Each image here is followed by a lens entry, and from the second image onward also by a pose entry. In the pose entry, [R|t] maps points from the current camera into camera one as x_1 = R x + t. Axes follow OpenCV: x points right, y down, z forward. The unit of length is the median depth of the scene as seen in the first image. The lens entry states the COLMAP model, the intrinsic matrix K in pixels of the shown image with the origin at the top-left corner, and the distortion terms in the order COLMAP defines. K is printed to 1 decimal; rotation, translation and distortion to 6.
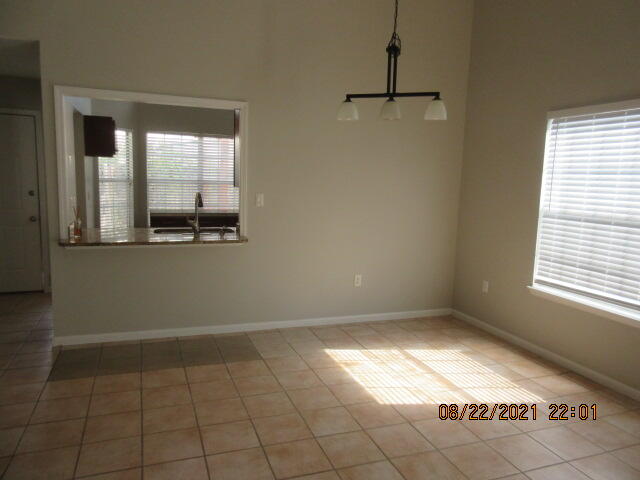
lens RADIAL K [[467.5, 0, 319.3], [0, 467.5, 240.9], [0, 0, 1]] dist [-0.005968, 0.015580]
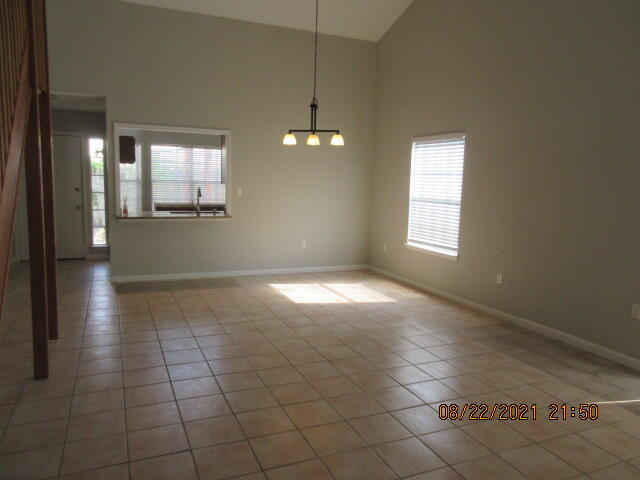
lens RADIAL K [[467.5, 0, 320.0], [0, 467.5, 238.7], [0, 0, 1]] dist [-0.005968, 0.015580]
pose [[0.998309, -0.009963, 0.057266, 0.057166], [0.010508, 0.999902, -0.009223, 0.092211], [-0.057169, 0.009809, 0.998316, -0.620230]]
